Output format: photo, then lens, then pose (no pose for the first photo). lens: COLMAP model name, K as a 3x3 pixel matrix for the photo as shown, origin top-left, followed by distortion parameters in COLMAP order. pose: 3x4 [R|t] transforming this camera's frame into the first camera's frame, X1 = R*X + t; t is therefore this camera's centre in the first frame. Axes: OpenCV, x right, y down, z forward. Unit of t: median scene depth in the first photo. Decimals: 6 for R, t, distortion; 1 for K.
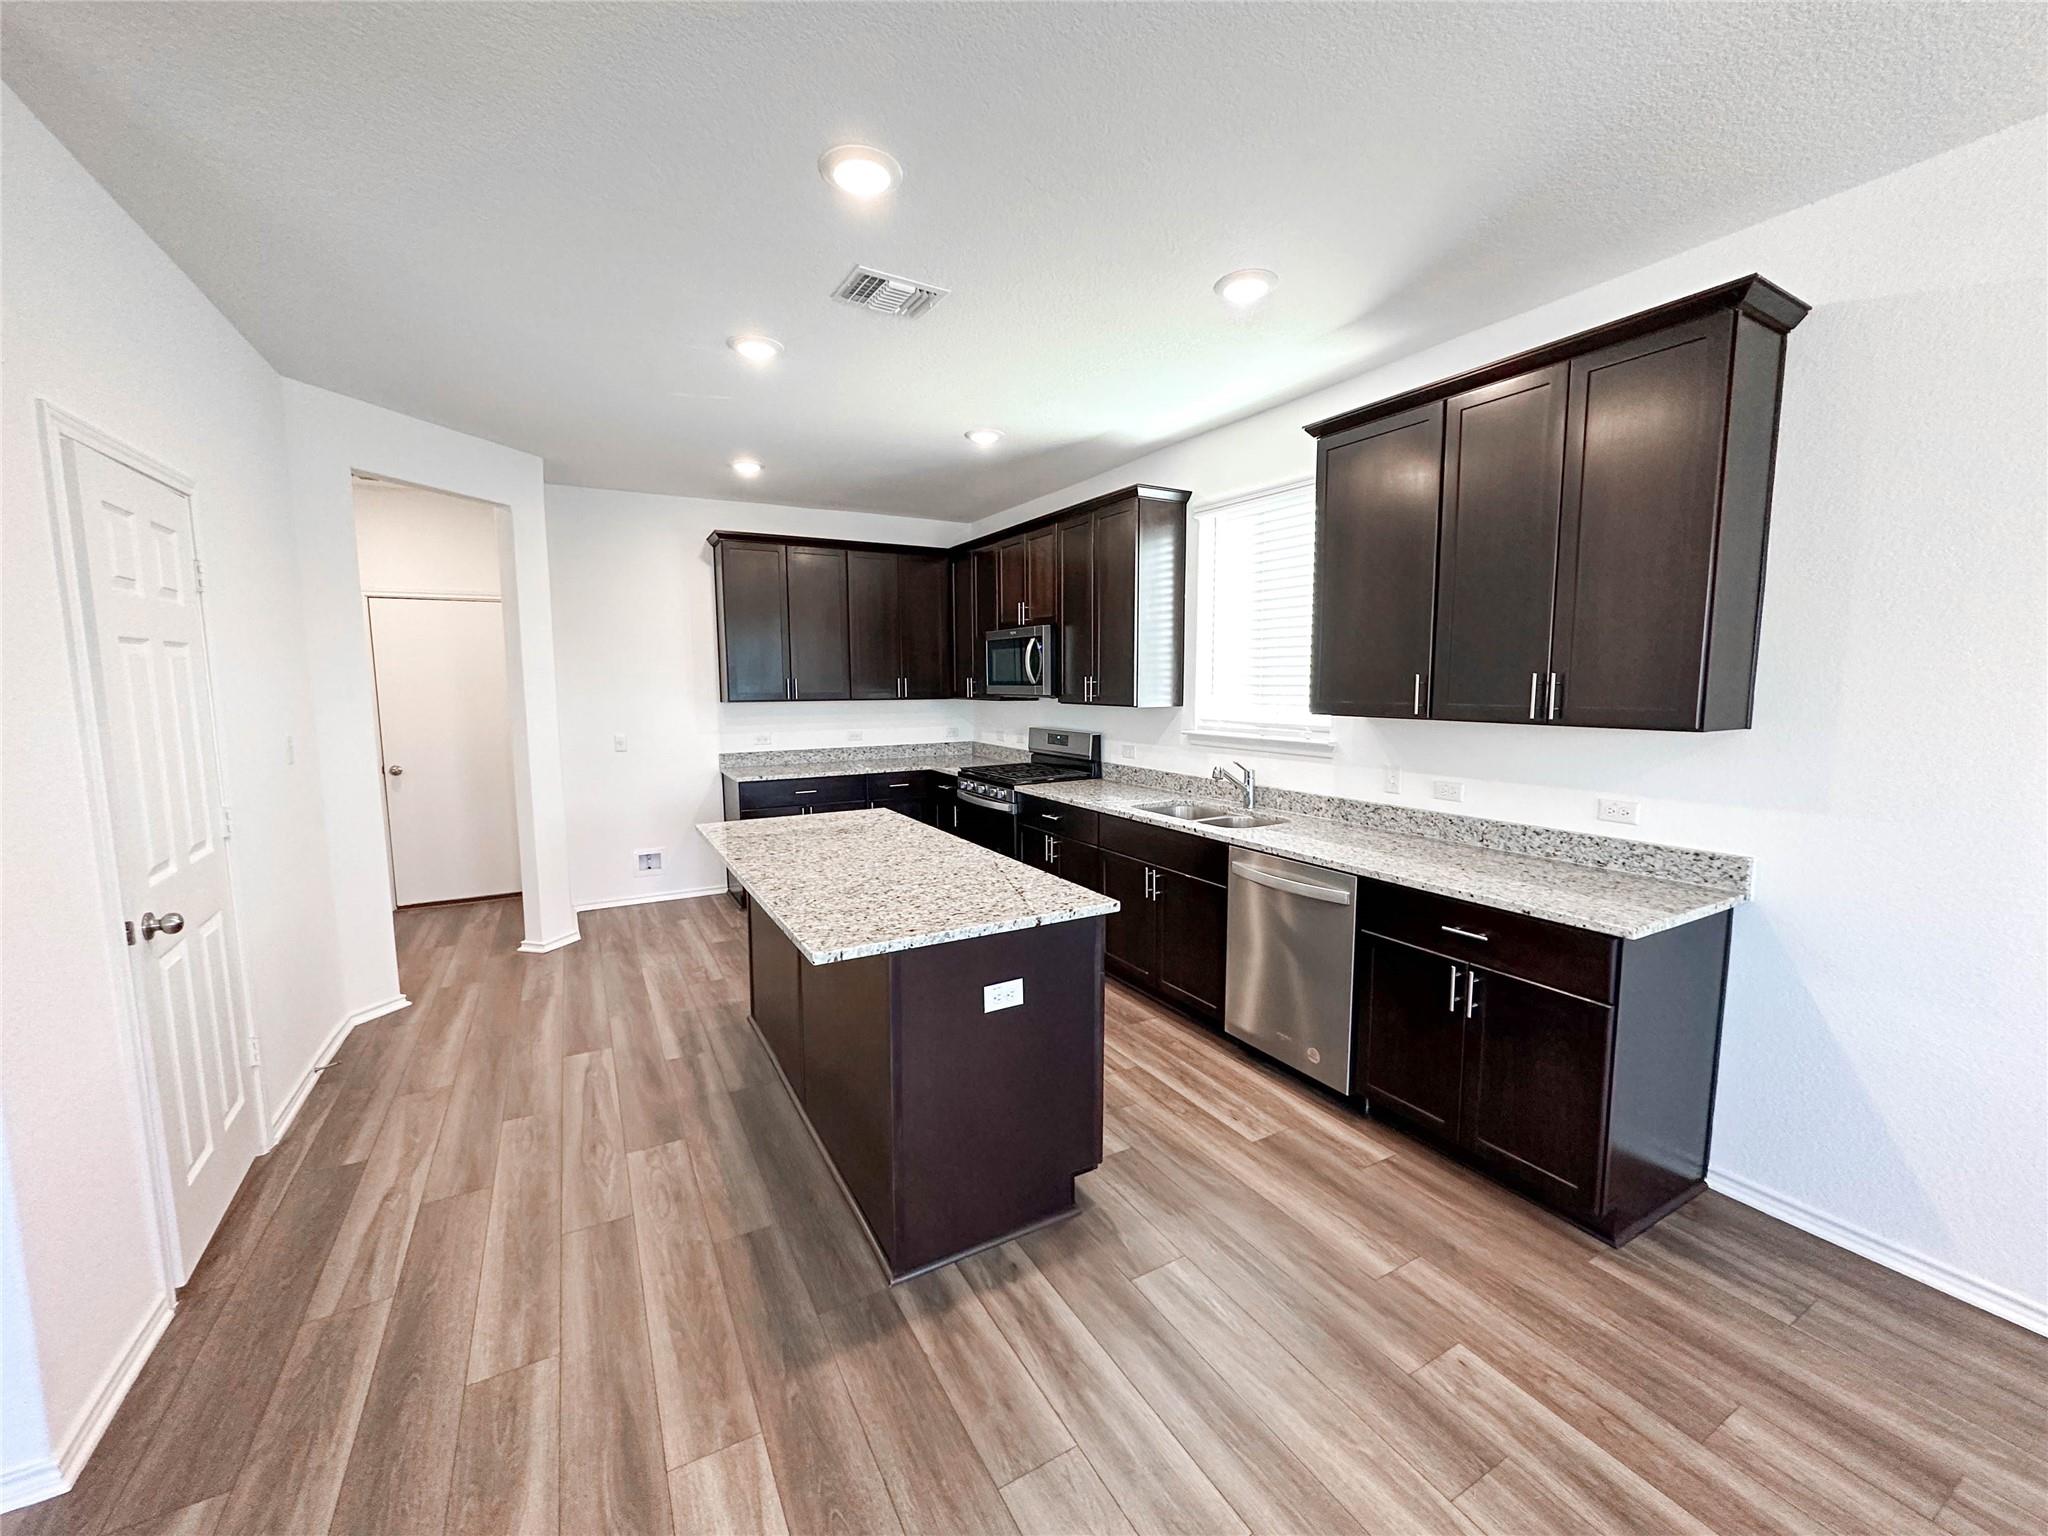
lens RADIAL K [[816.1, 0, 1018.6], [0, 816.1, 765.3], [0, 0, 1]] dist [-0.002411, 0.000997]
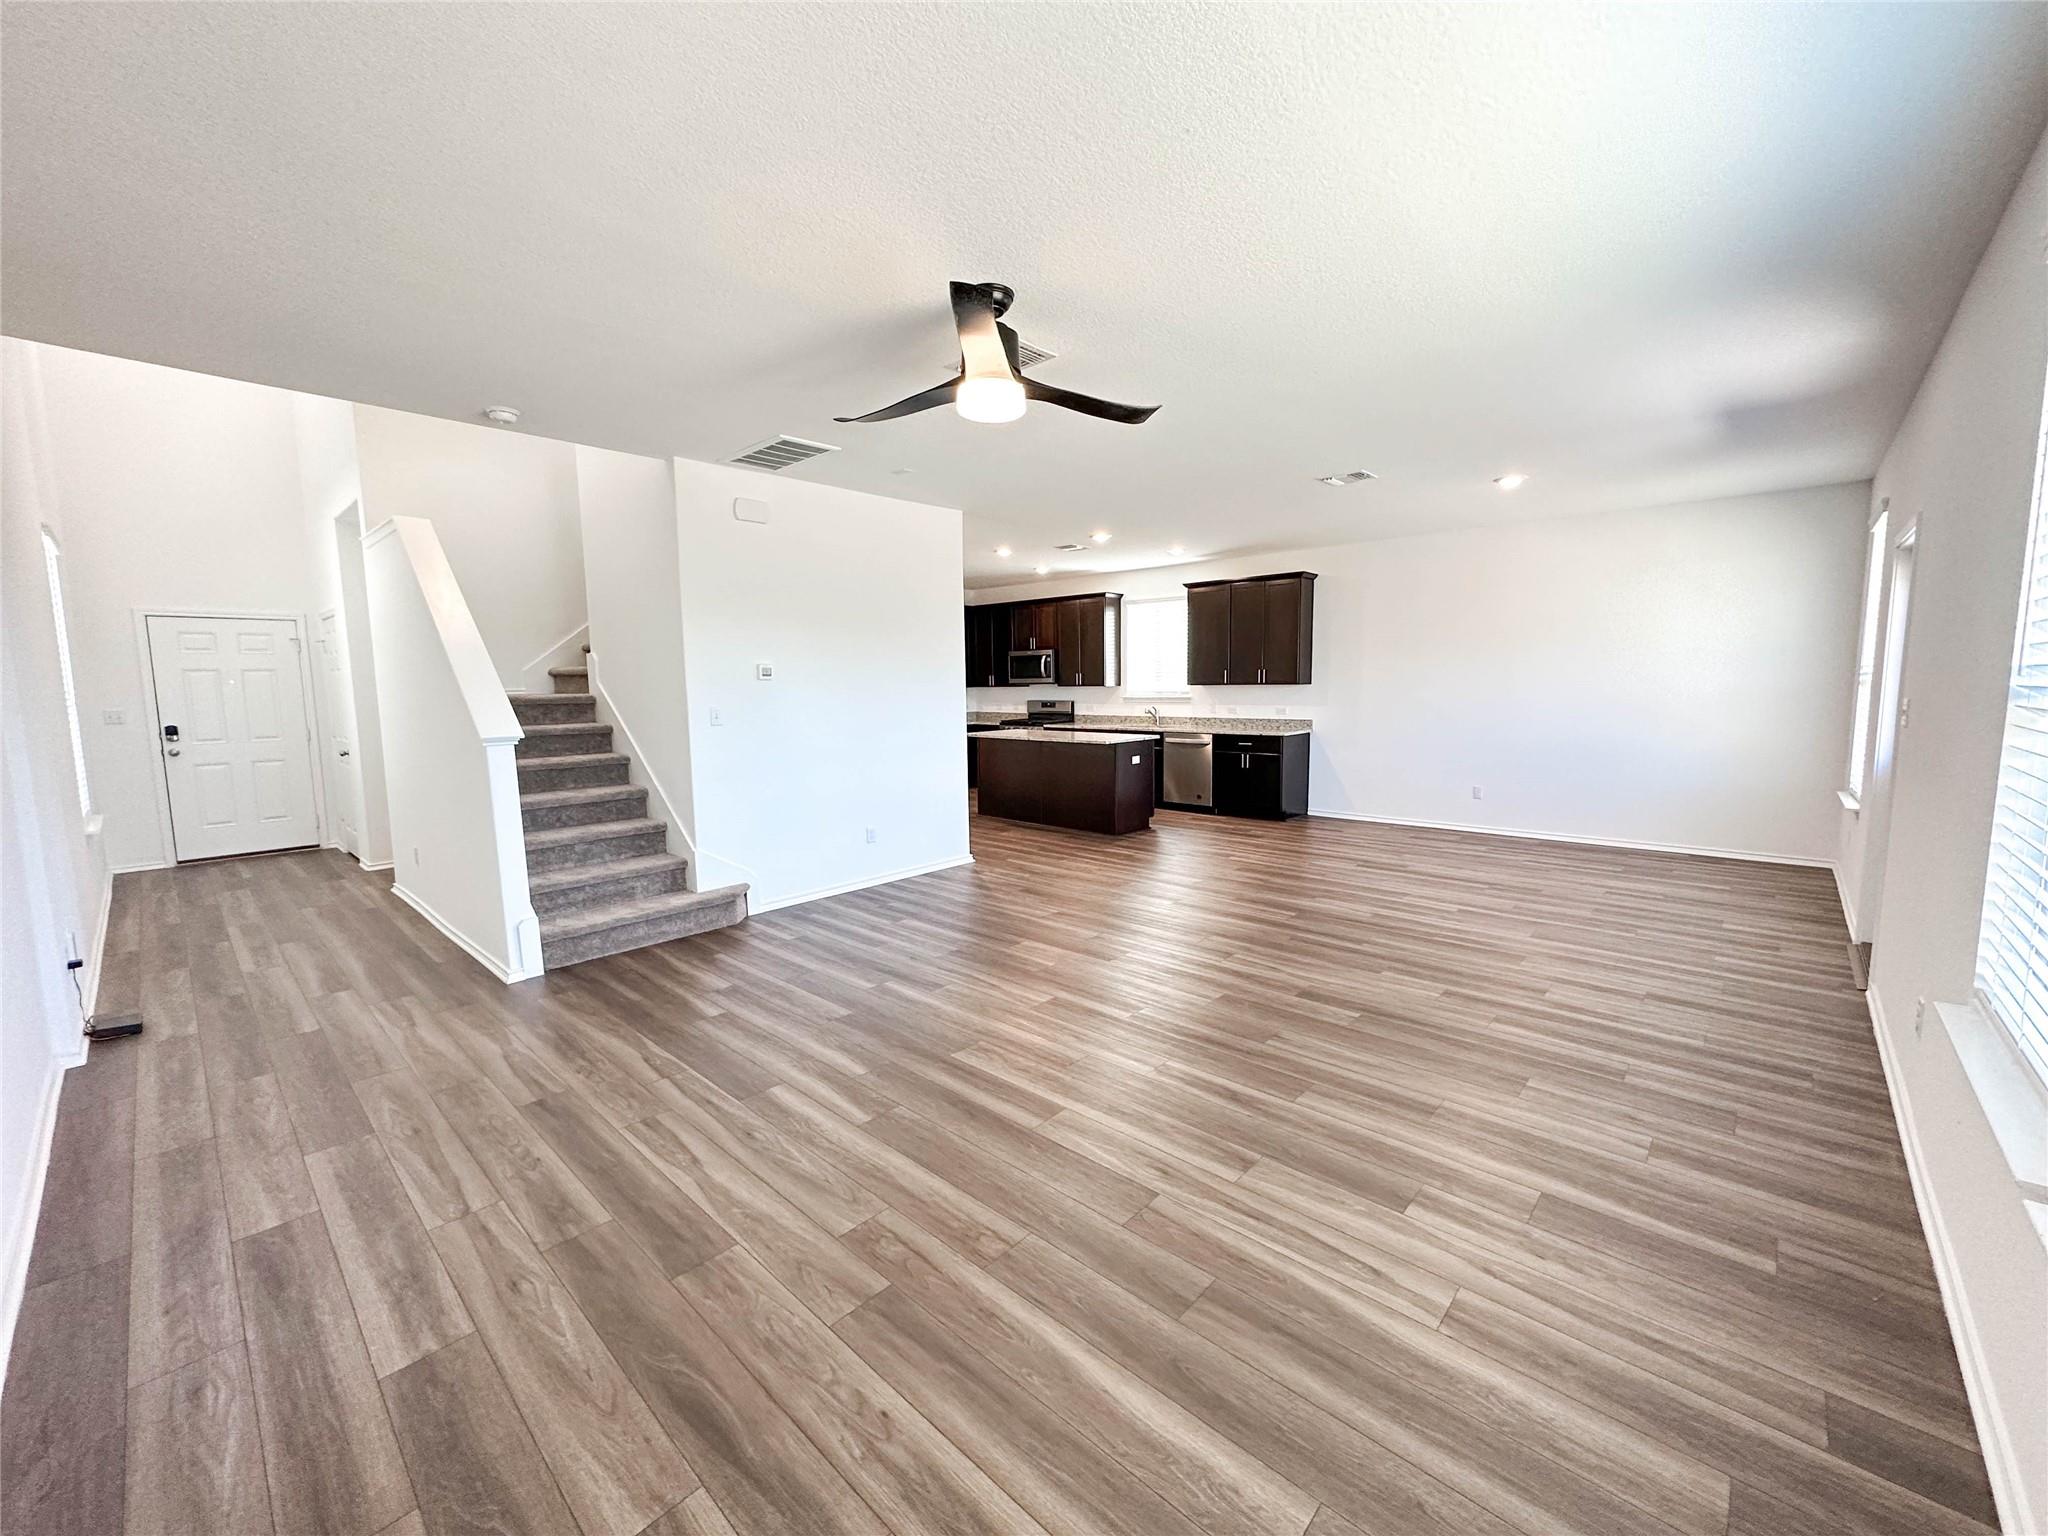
lens RADIAL K [[816.1, 0, 1021.3], [0, 816.1, 771.6], [0, 0, 1]] dist [-0.002411, 0.000997]
pose [[0.951873, -0.042099, 0.303586, -1.079378], [0.041191, 0.999107, 0.009398, 0.189147], [-0.303711, 0.003559, 0.952758, -1.537590]]
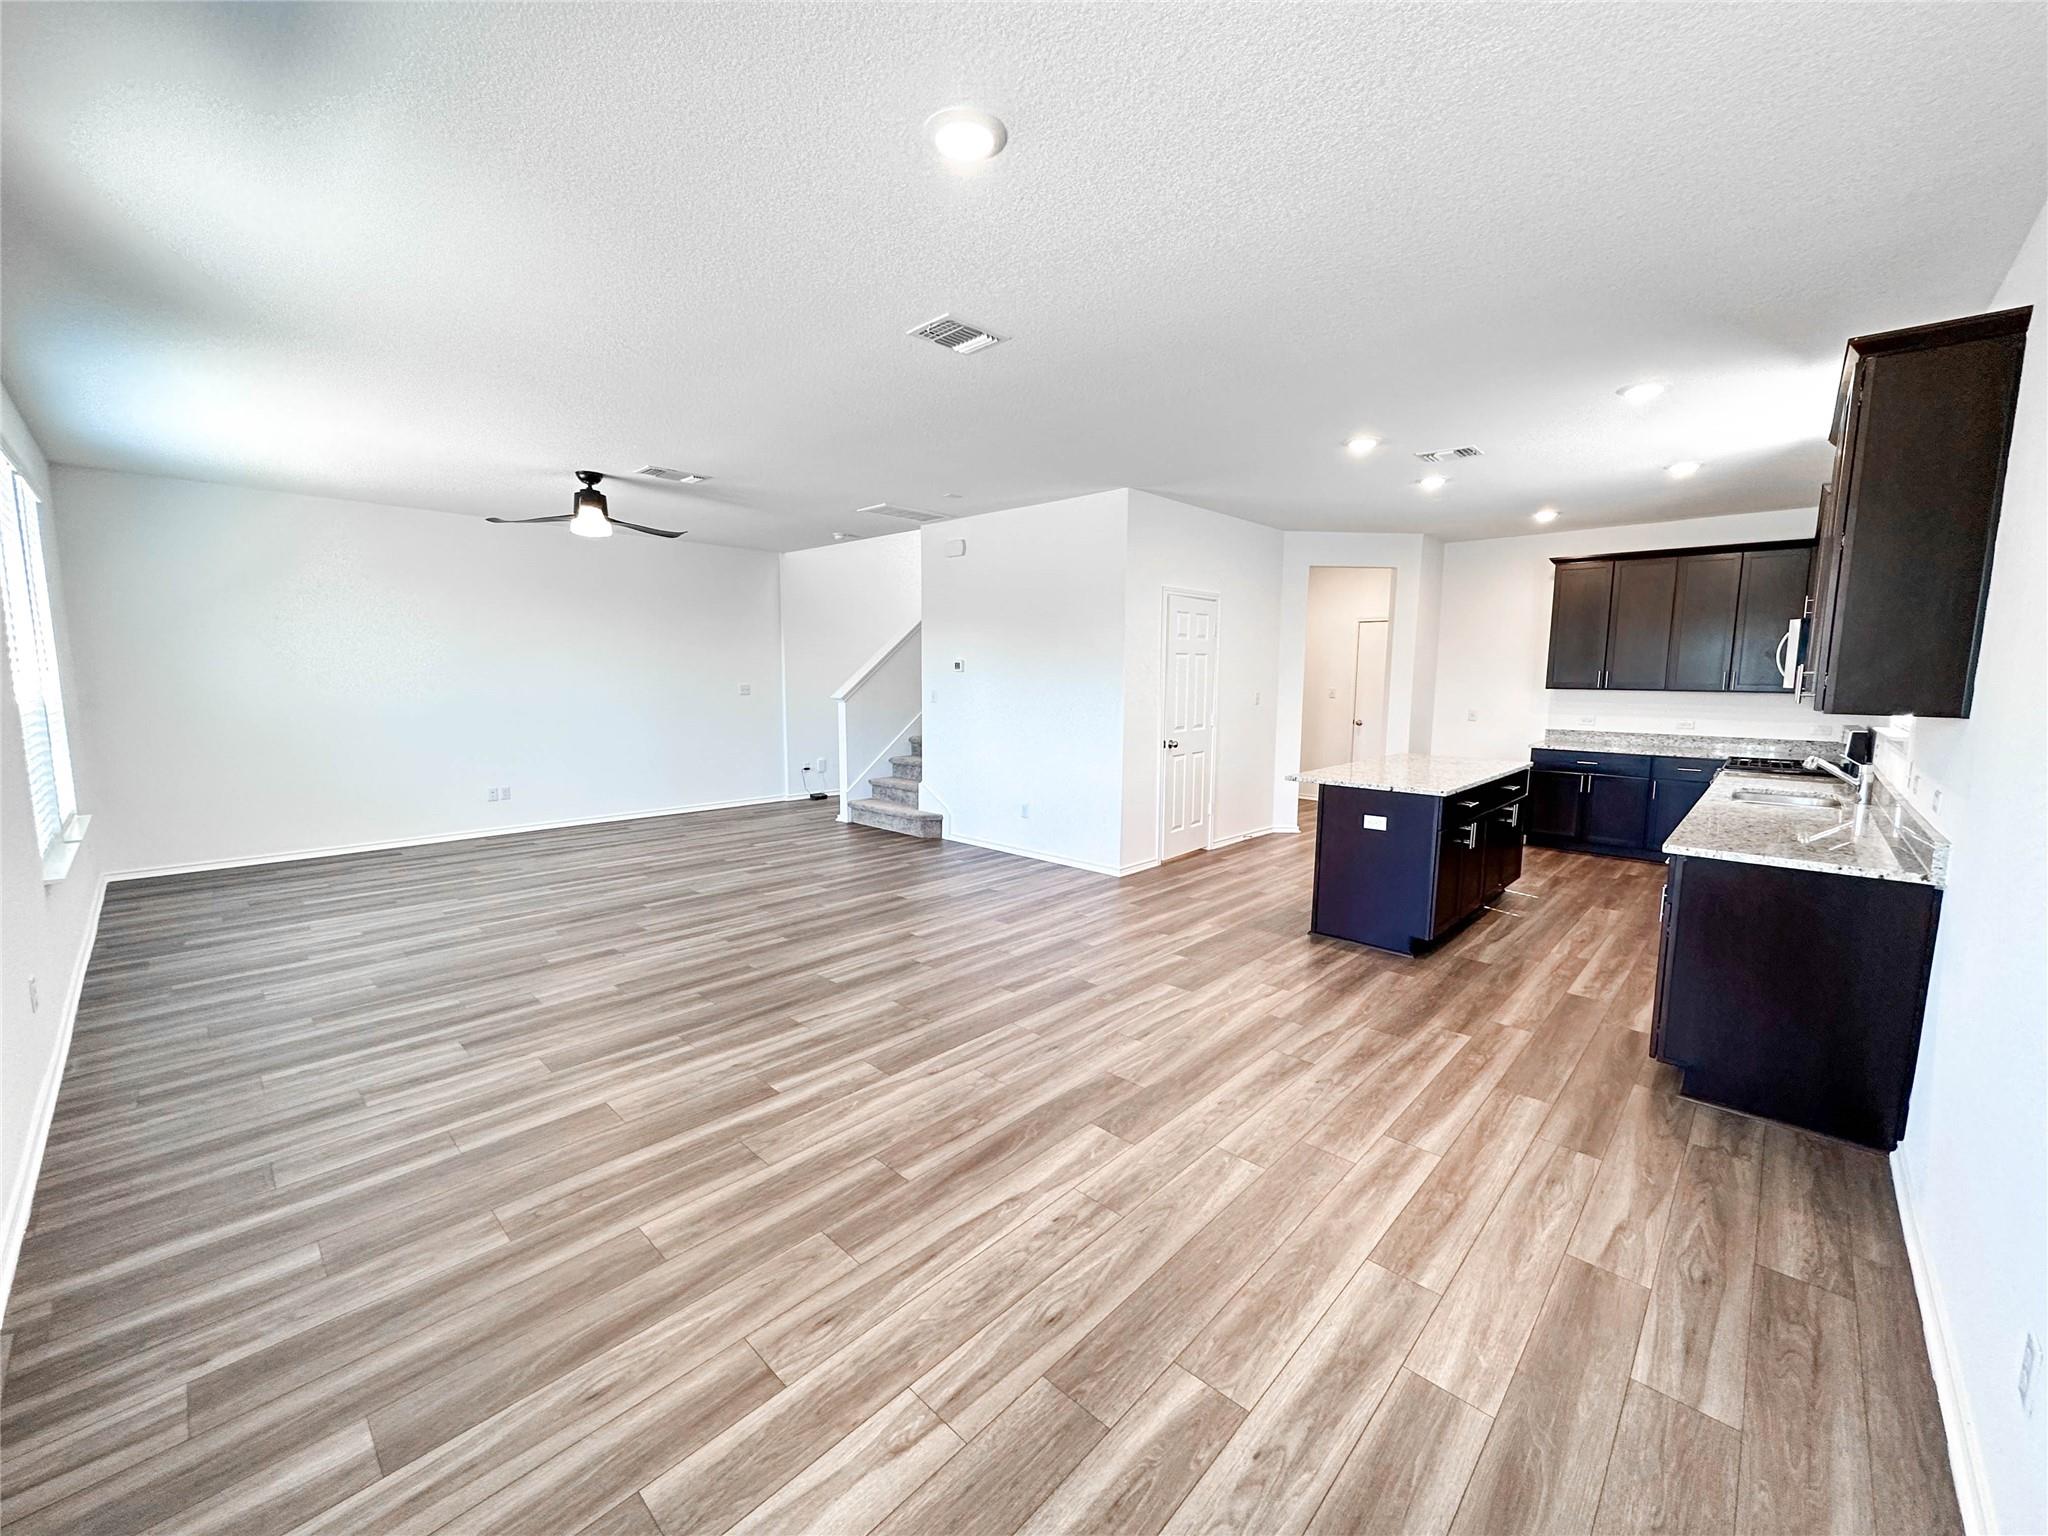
lens RADIAL K [[816.1, 0, 1023.7], [0, 816.1, 770.0], [0, 0, 1]] dist [-0.002411, 0.000997]
pose [[0.298079, 0.122339, -0.946669, 1.110904], [-0.110793, 0.989484, 0.092986, 0.039618], [0.948090, 0.077167, 0.308499, -0.322016]]
